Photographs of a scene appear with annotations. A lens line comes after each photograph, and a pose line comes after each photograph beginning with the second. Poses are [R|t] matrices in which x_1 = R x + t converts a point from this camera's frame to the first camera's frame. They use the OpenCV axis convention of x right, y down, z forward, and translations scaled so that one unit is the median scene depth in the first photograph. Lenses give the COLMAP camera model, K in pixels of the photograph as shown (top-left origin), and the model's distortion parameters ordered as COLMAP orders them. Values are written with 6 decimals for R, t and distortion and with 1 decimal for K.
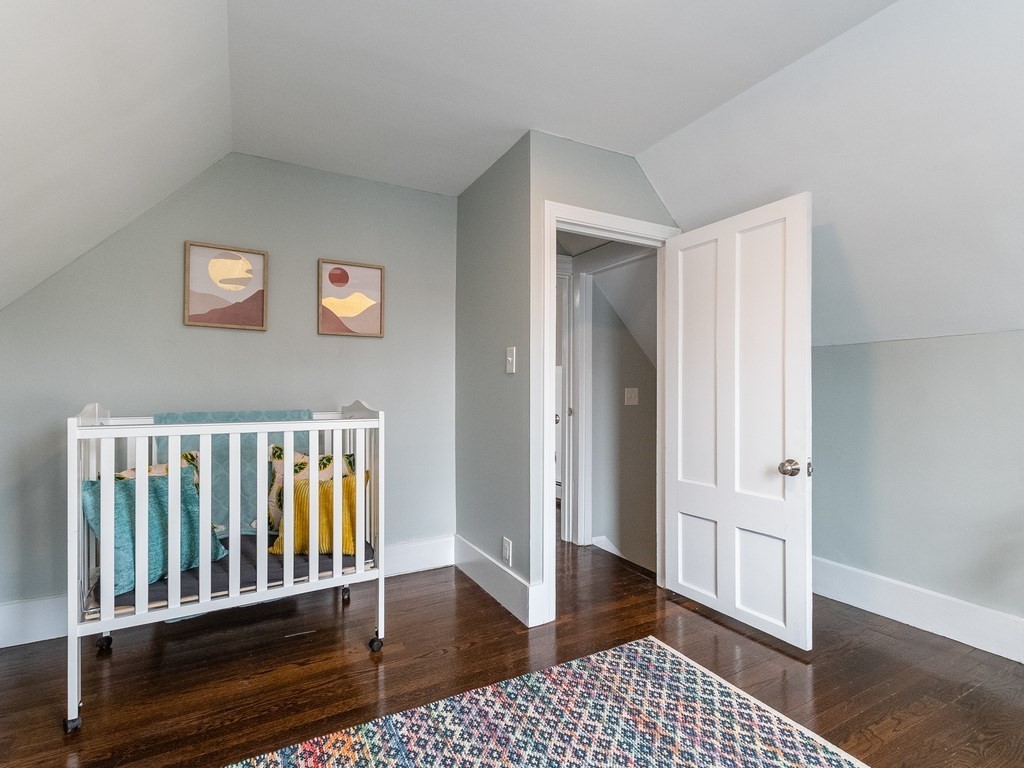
lens RADIAL K [[503.9, 0, 509.5], [0, 503.9, 388.2], [0, 0, 1]] dist [0.004995, -0.003317]
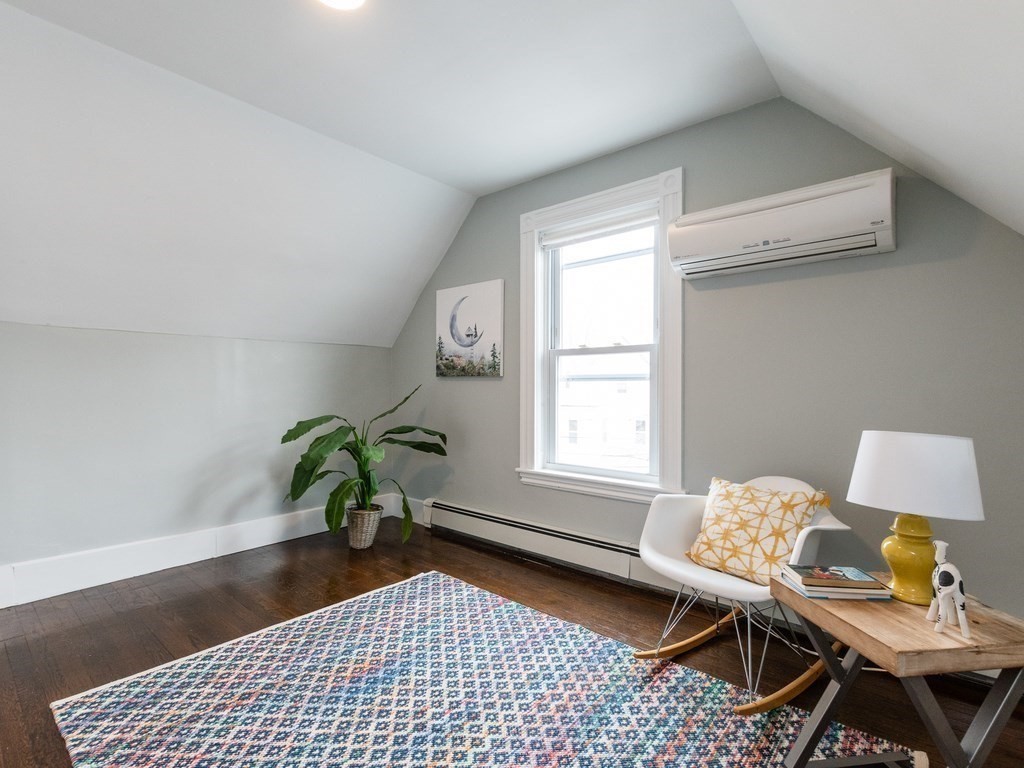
lens RADIAL K [[503.9, 0, 514.2], [0, 503.9, 384.1], [0, 0, 1]] dist [0.004995, -0.003317]
pose [[-0.357076, 0.000399, 0.934075, -0.758047], [-0.003656, 0.999992, -0.001824, 0.028507], [-0.934068, -0.004066, -0.357072, 0.744234]]
